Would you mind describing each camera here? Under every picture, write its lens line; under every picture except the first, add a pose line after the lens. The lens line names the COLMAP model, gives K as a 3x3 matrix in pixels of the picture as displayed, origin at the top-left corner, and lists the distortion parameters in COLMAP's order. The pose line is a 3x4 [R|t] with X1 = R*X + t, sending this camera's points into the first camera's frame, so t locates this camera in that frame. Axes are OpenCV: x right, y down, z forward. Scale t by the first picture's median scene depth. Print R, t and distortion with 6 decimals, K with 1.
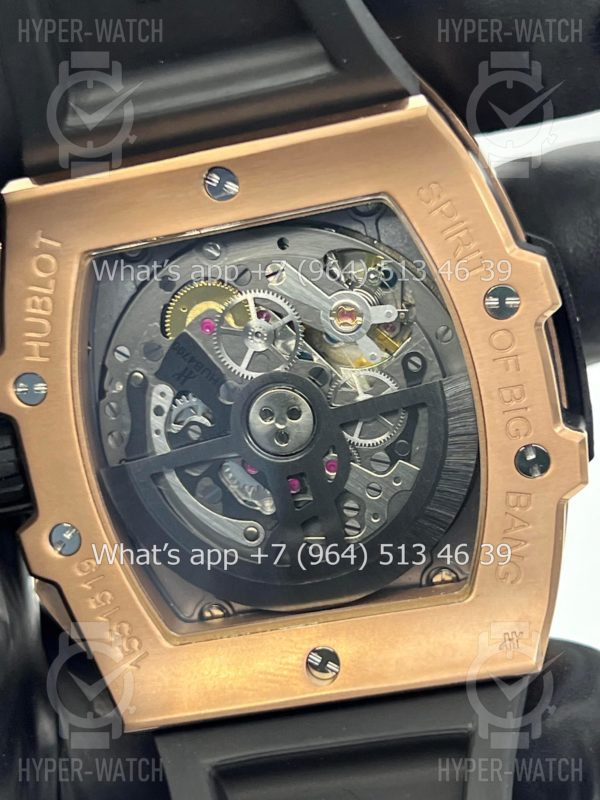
lens RADIAL K [[1922.3, 0, 300.0], [0, 1922.3, 400.0], [0, 0, 1]] dist [0.053559, 0.381957]
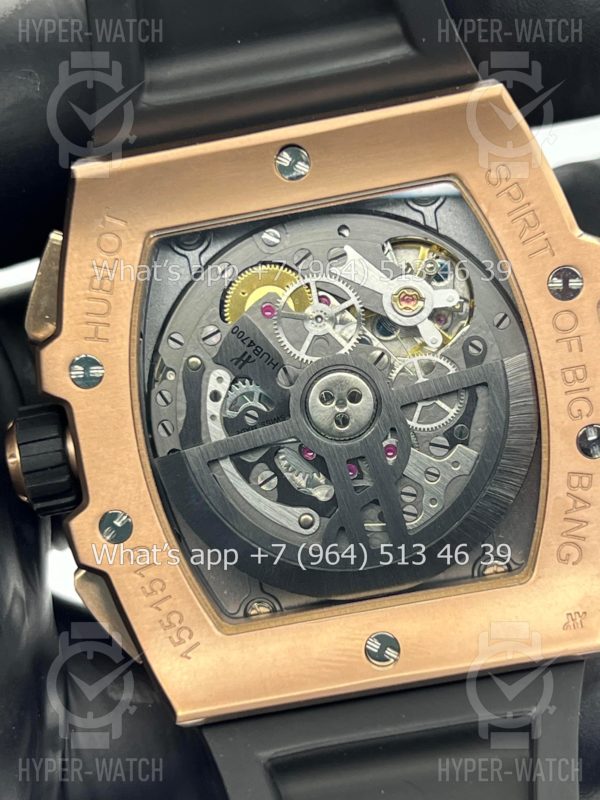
lens RADIAL K [[1922.3, 0, 300.0], [0, 1922.3, 400.0], [0, 0, 1]] dist [0.053559, 0.381957]
pose [[0.993332, 0.018708, 0.113758, -0.144676], [-0.004096, 0.991849, -0.127351, 0.135784], [-0.115213, 0.126036, 0.985313, 0.014420]]
